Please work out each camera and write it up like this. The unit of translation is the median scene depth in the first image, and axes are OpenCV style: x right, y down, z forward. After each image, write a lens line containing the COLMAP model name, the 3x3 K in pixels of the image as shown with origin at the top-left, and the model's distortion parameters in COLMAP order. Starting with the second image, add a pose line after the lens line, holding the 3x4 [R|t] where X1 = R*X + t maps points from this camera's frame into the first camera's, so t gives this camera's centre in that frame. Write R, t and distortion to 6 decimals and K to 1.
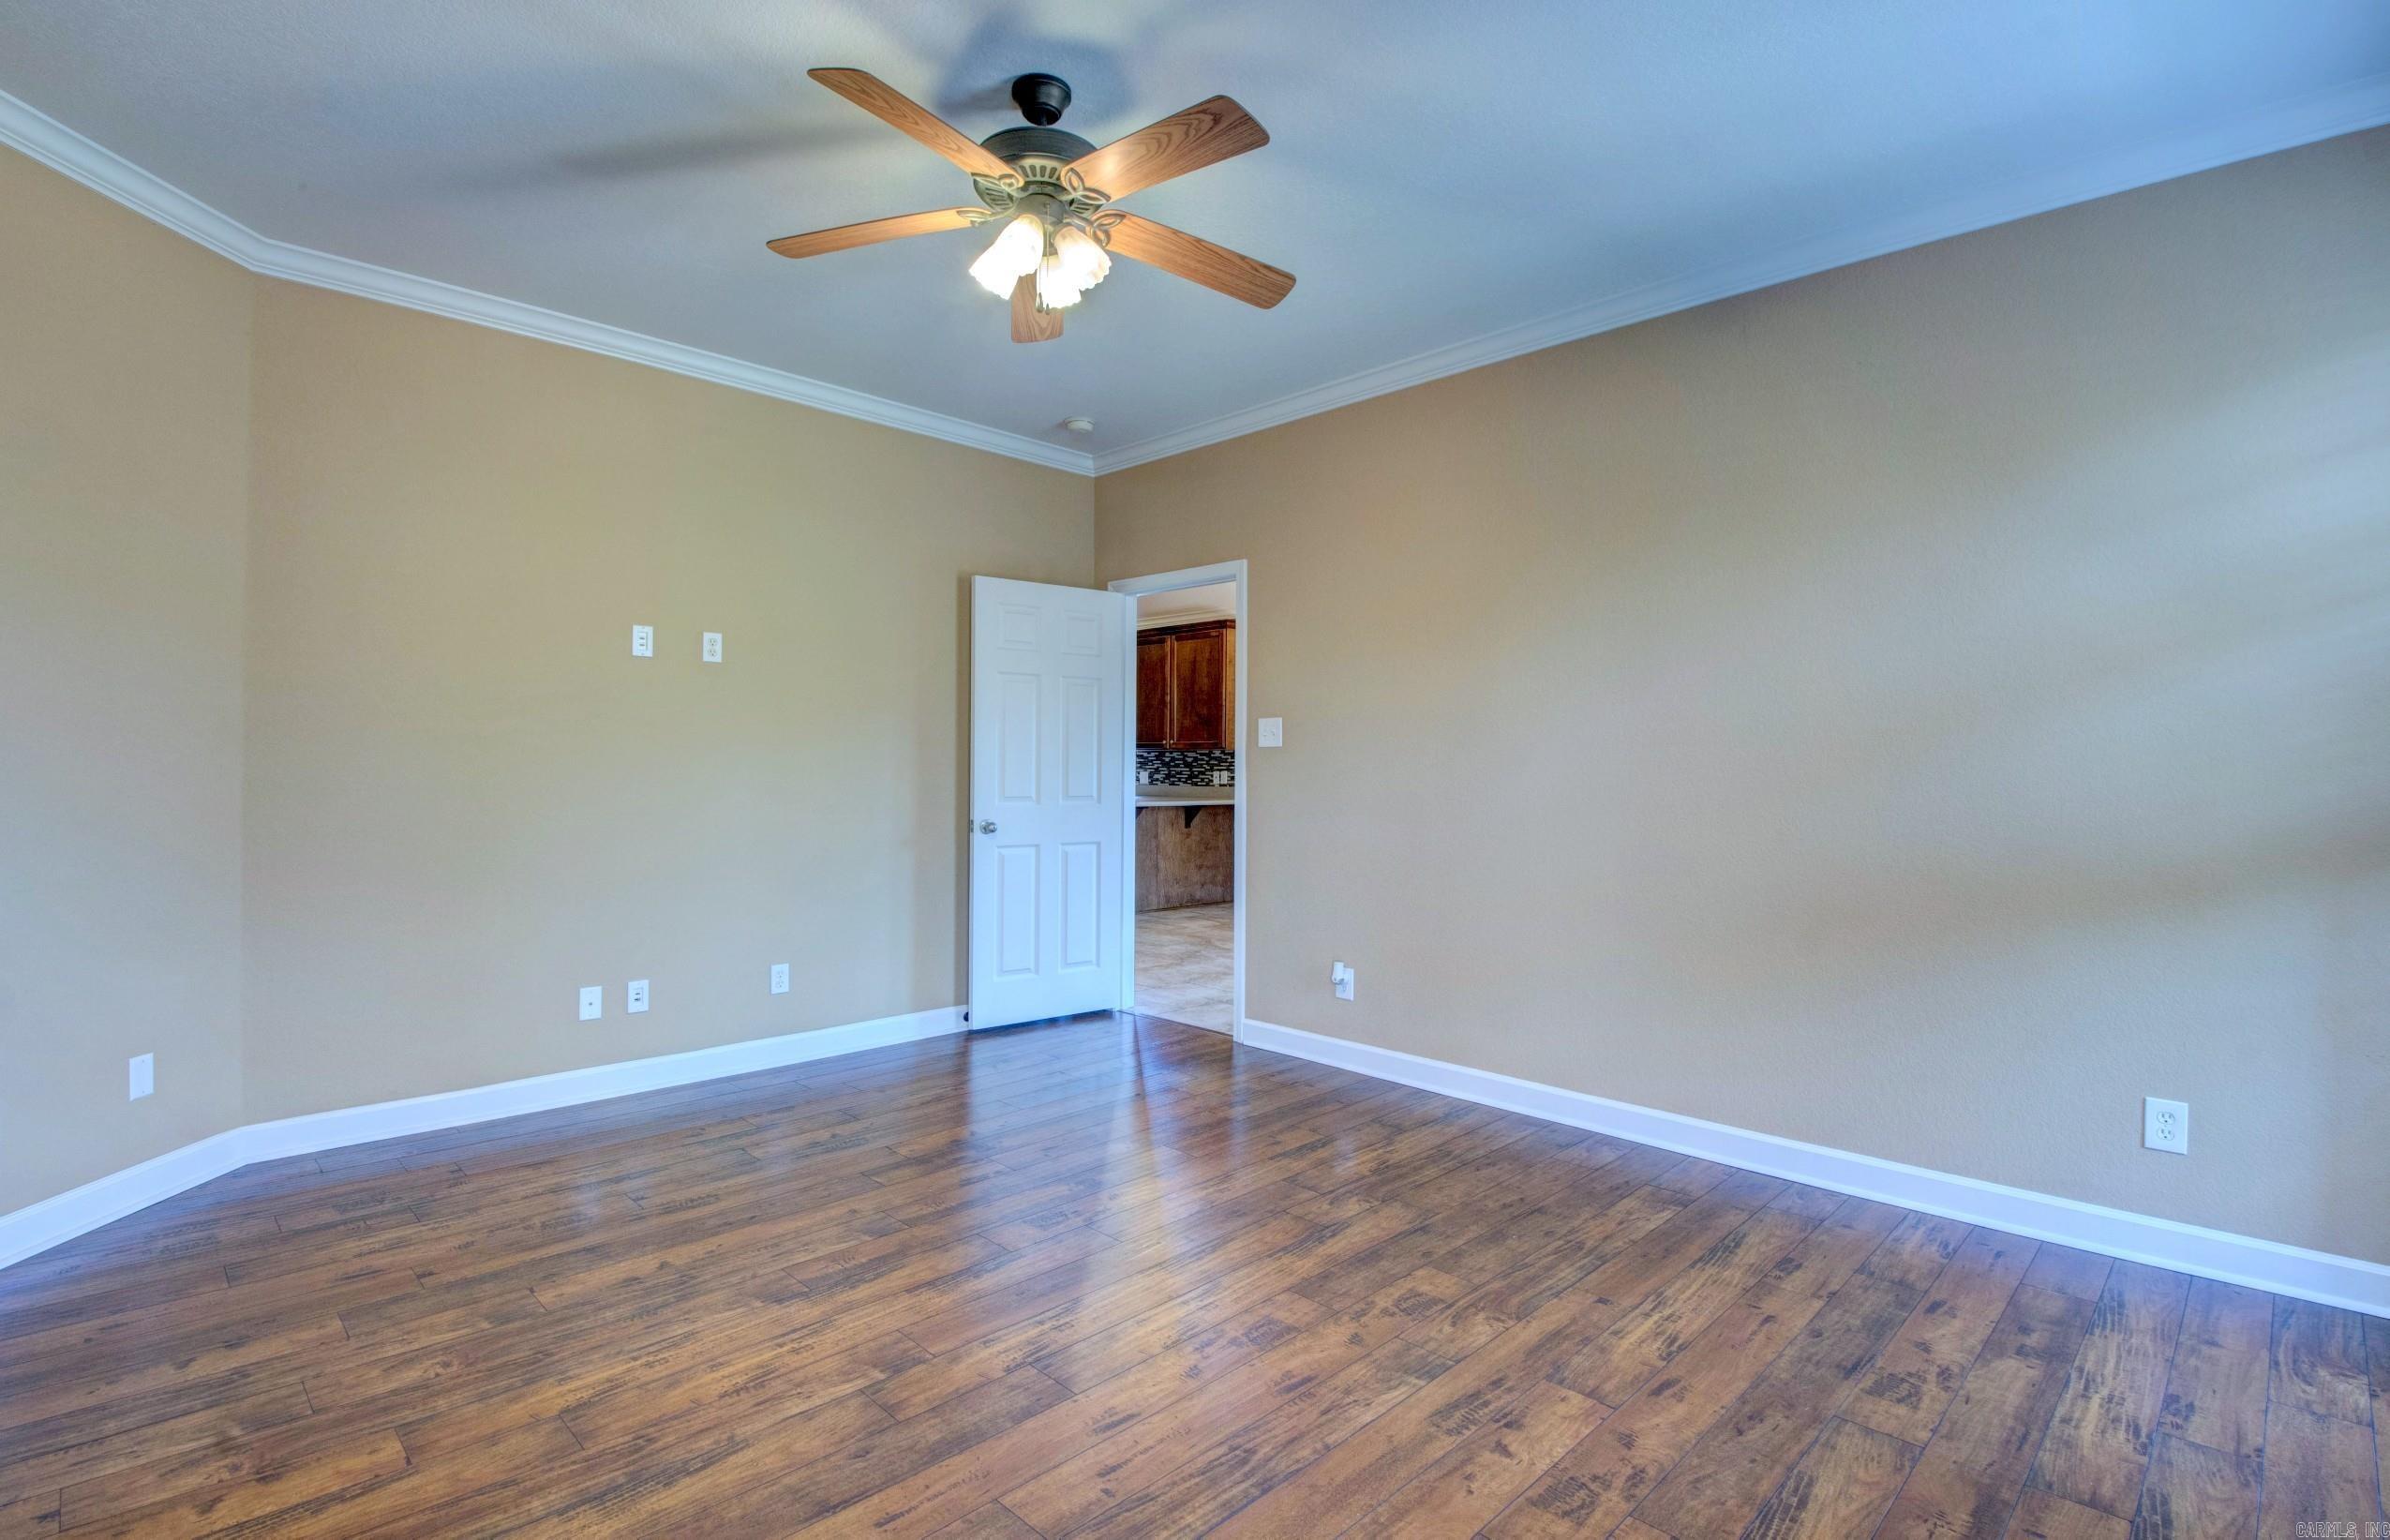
lens RADIAL K [[1111.1, 0, 1228.5], [0, 1111.1, 757.3], [0, 0, 1]] dist [0.002956, -0.016967]
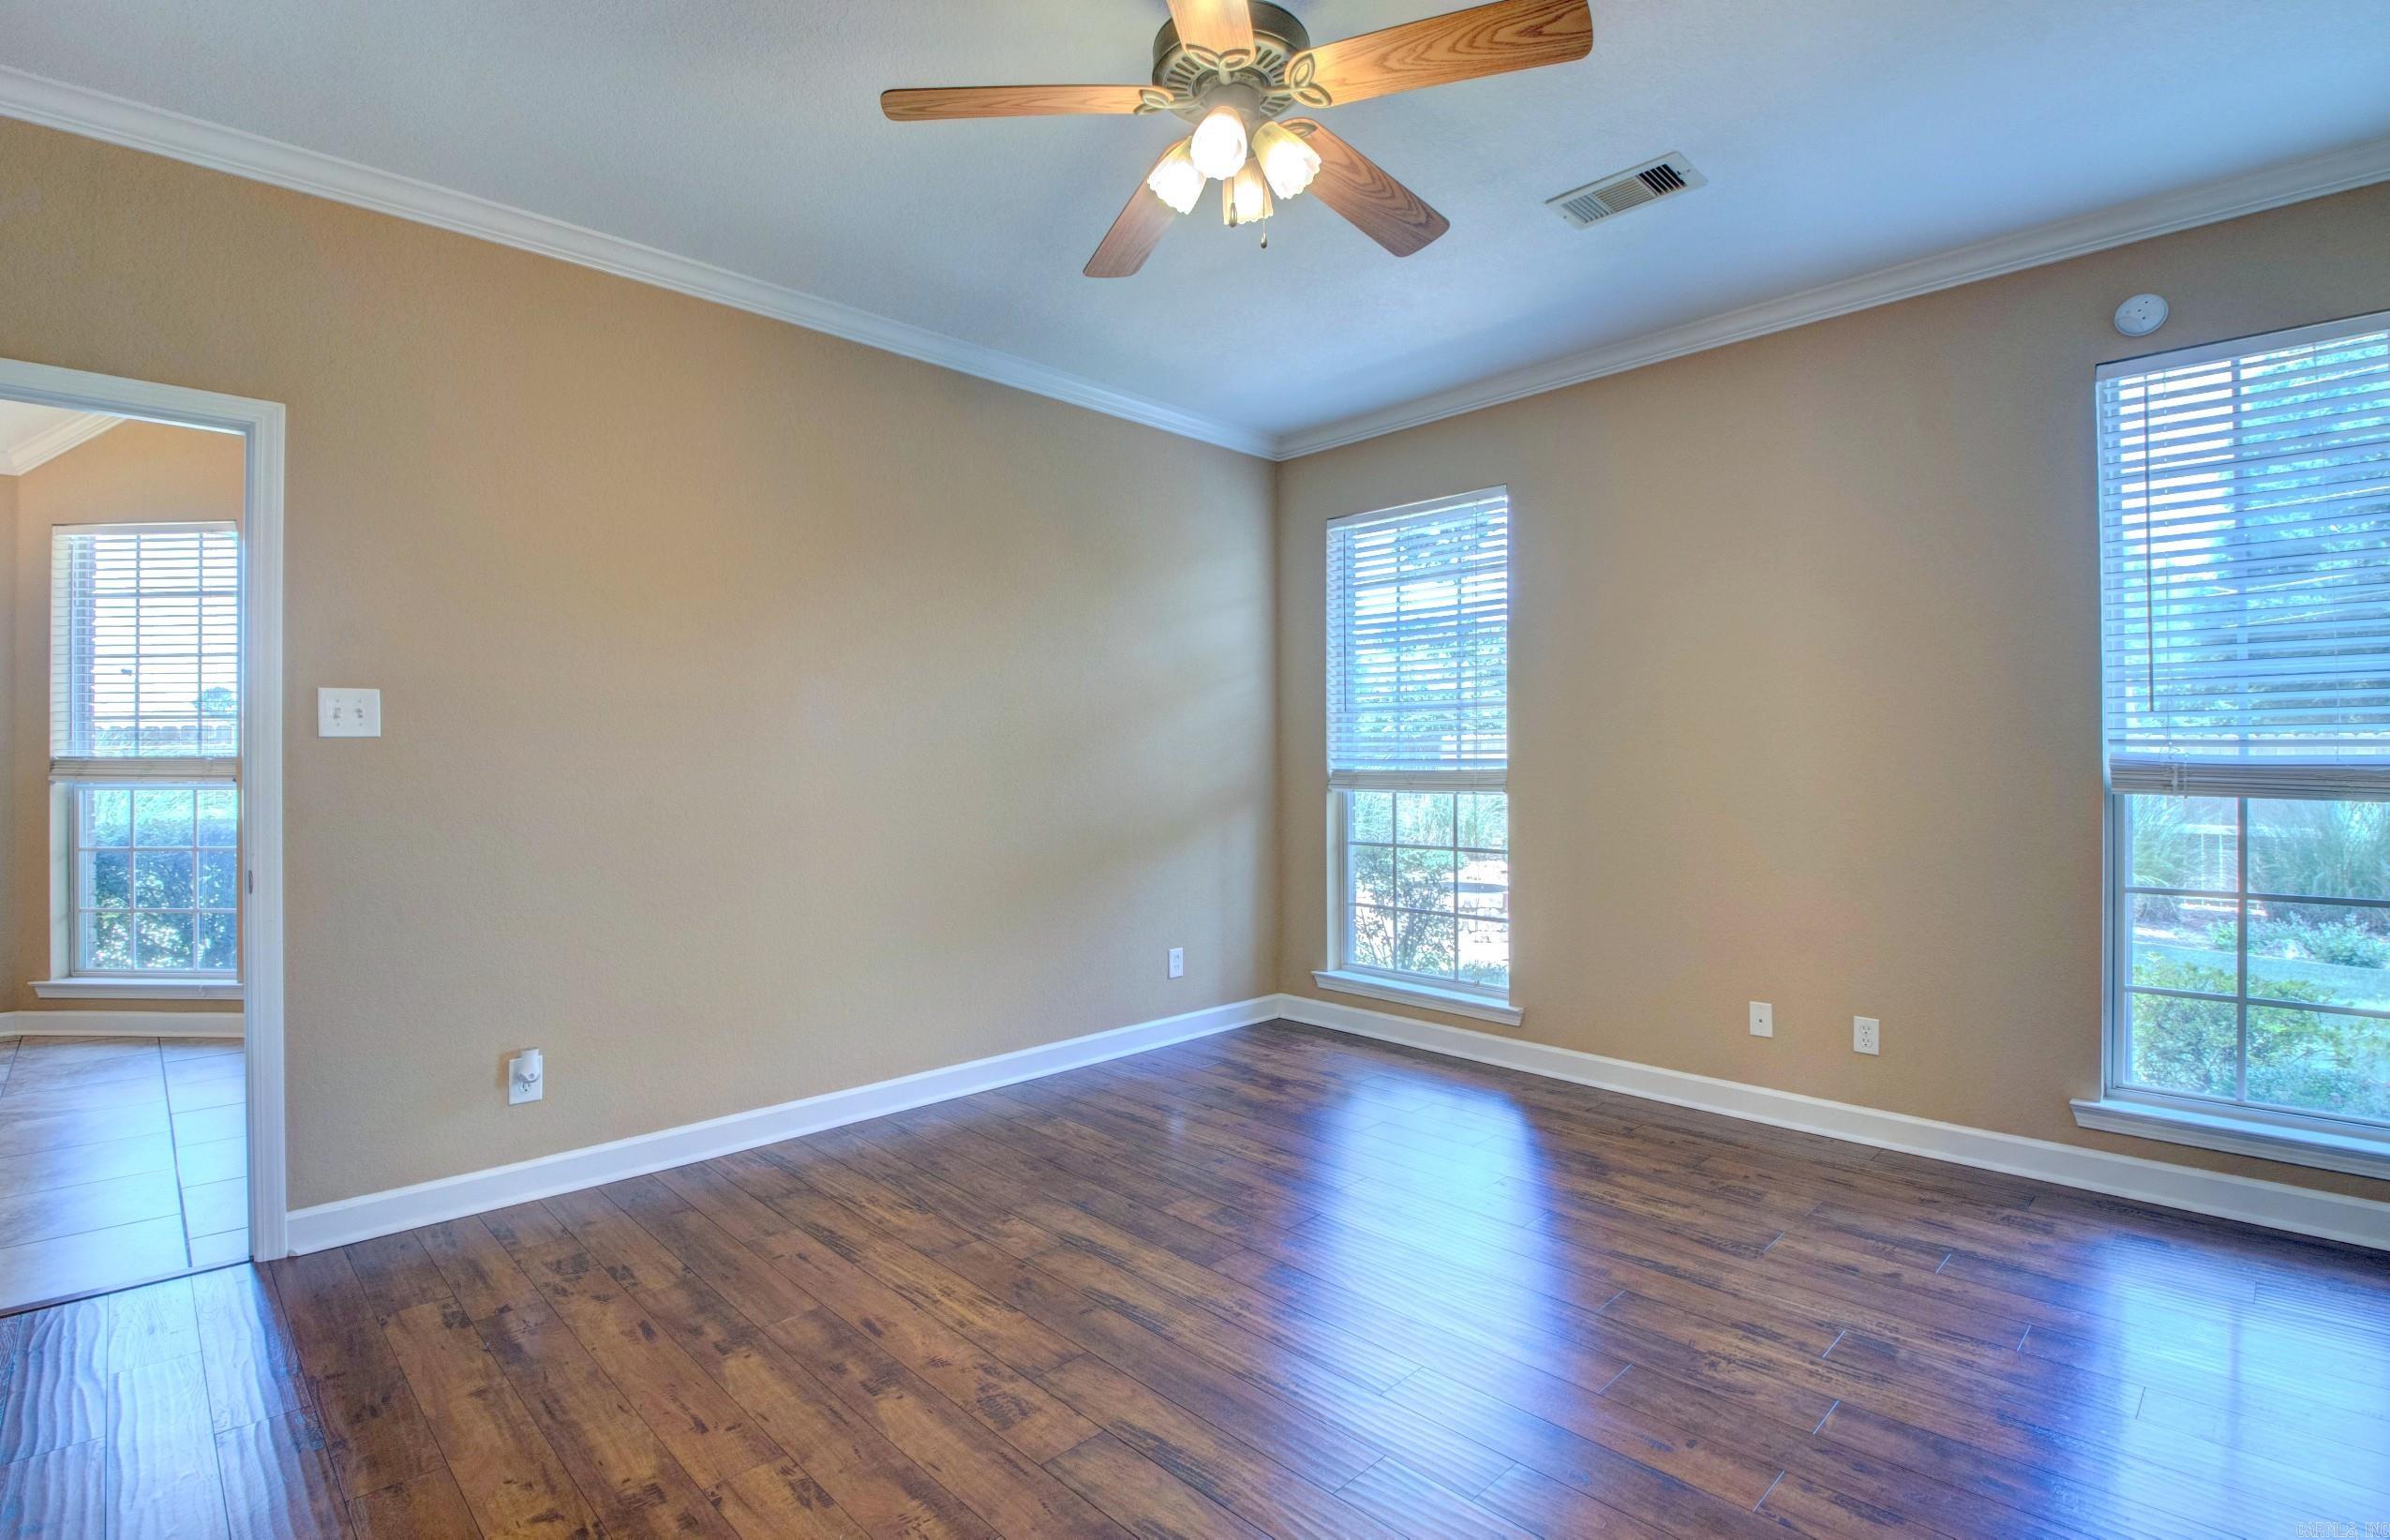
lens RADIAL K [[1111.1, 0, 1132.8], [0, 1111.1, 762.4], [0, 0, 1]] dist [0.002956, -0.016967]
pose [[0.052323, -0.005421, 0.998616, -0.888802], [-0.004448, 0.999974, 0.005661, -0.002300], [-0.998620, -0.004738, 0.052297, 0.905969]]
